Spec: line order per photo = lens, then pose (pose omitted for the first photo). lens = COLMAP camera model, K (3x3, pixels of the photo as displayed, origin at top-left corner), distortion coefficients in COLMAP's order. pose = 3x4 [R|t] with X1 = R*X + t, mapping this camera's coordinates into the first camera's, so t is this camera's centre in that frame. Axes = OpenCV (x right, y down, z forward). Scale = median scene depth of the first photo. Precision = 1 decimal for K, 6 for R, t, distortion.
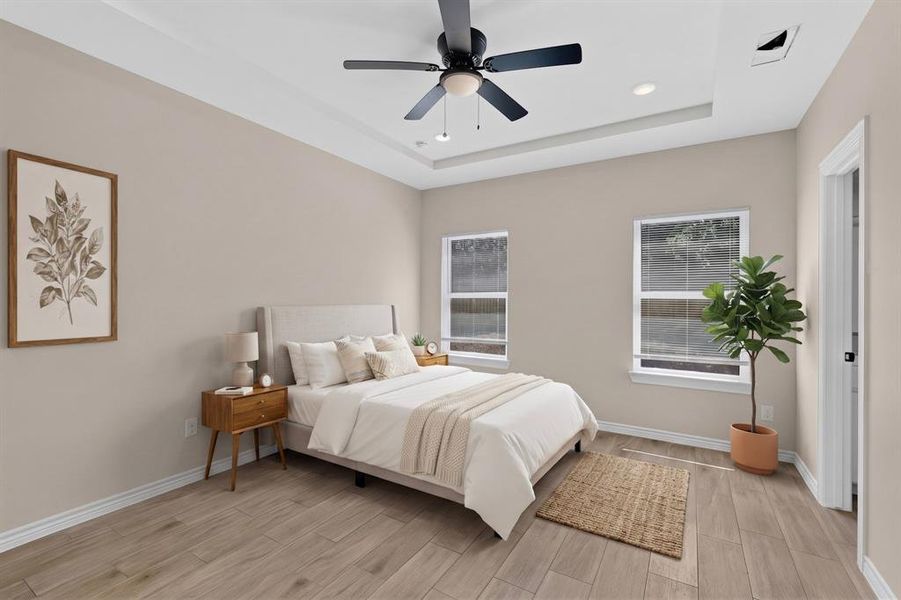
lens RADIAL K [[398.0, 0, 448.8], [0, 398.0, 296.8], [0, 0, 1]] dist [0.001589, 0.000086]
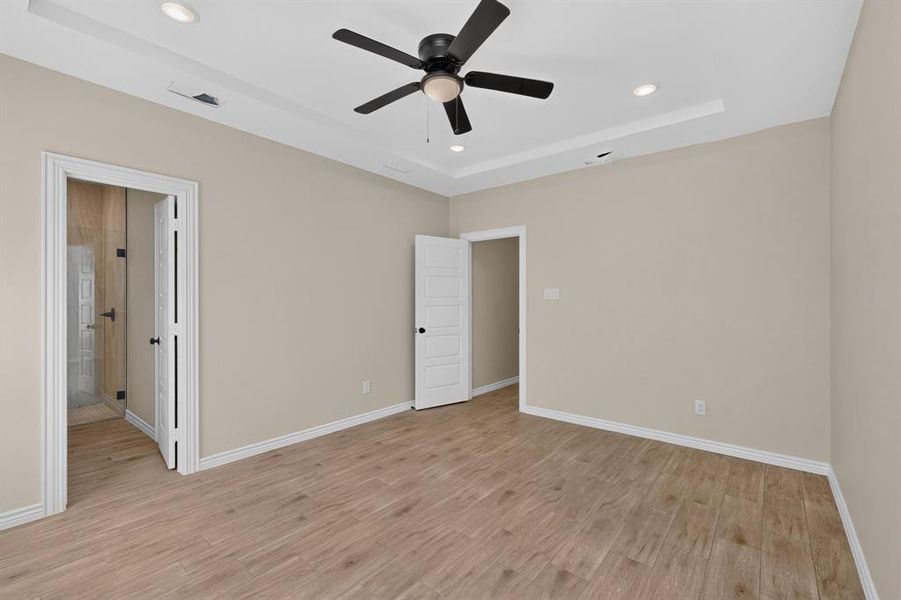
lens RADIAL K [[393.3, 0, 451.1], [0, 393.3, 301.1], [0, 0, 1]] dist [-0.000165, 0.000102]
pose [[-0.989869, -0.009092, 0.141692, -0.145238], [-0.009470, 0.999953, -0.001997, 0.007739], [-0.141667, -0.003319, -0.989909, 2.112141]]
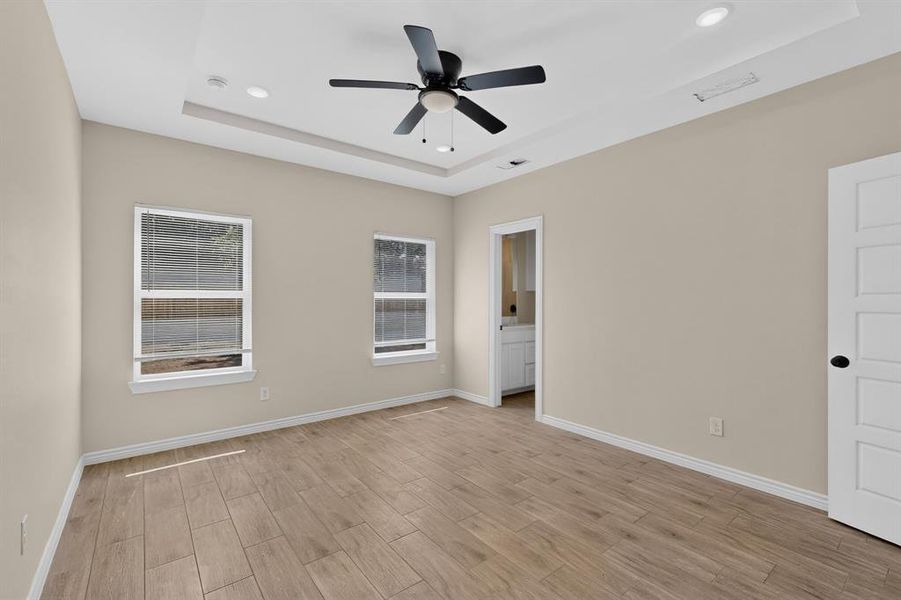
lens RADIAL K [[393.3, 0, 451.1], [0, 393.3, 301.1], [0, 0, 1]] dist [-0.000165, 0.000102]
pose [[0.350154, -0.008791, 0.936651, -1.027006], [-0.005106, 0.999923, 0.011293, -0.002826], [-0.936678, -0.008736, 0.350083, 0.626957]]
